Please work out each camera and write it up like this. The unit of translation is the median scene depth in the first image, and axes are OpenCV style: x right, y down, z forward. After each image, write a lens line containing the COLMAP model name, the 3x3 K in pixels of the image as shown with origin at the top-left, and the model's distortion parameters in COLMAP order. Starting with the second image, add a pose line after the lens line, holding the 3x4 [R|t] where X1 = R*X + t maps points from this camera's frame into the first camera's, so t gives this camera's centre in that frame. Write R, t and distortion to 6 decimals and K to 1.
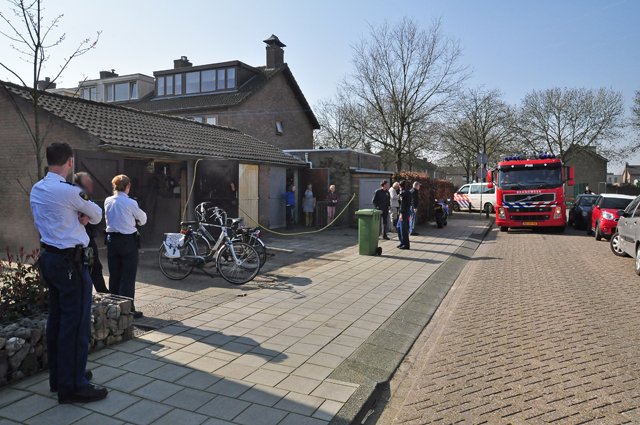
lens RADIAL K [[459.5, 0, 328.5], [0, 459.5, 211.4], [0, 0, 1]] dist [-0.139053, 0.113258]
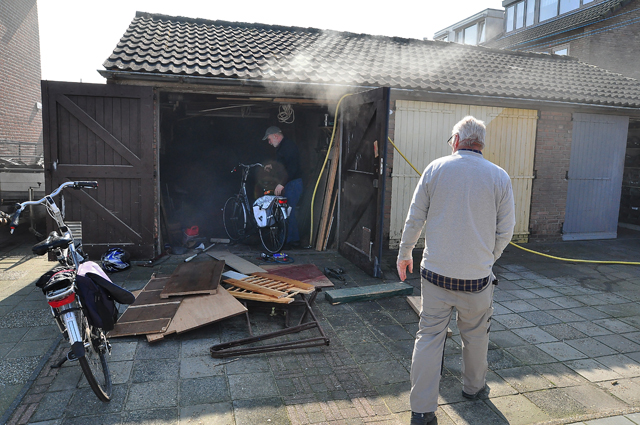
lens RADIAL K [[459.5, 0, 328.5], [0, 459.5, 211.4], [0, 0, 1]] dist [-0.139053, 0.113258]
pose [[0.618656, 0.117521, -0.776822, 0.091166], [-0.063348, 0.992992, 0.099774, -0.026029], [0.783104, -0.012516, 0.621765, 0.514236]]
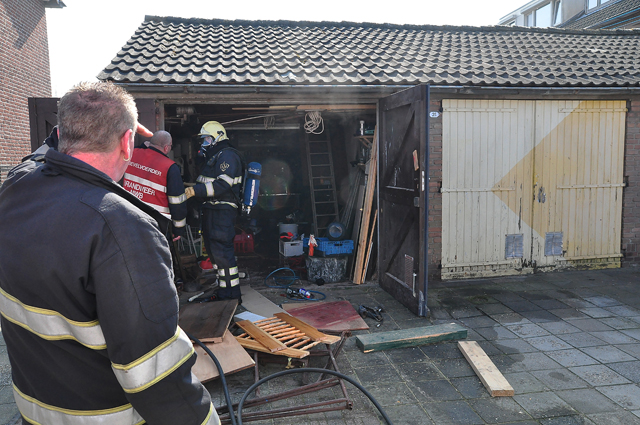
lens RADIAL K [[524.0, 0, 328.7], [0, 524.0, 211.5], [0, 0, 1]] dist [-0.108381, 0.145346]
pose [[0.532225, 0.066464, -0.843990, 0.086655], [-0.022286, 0.997668, 0.064512, -0.028522], [0.846310, -0.015526, 0.532465, 0.538435]]
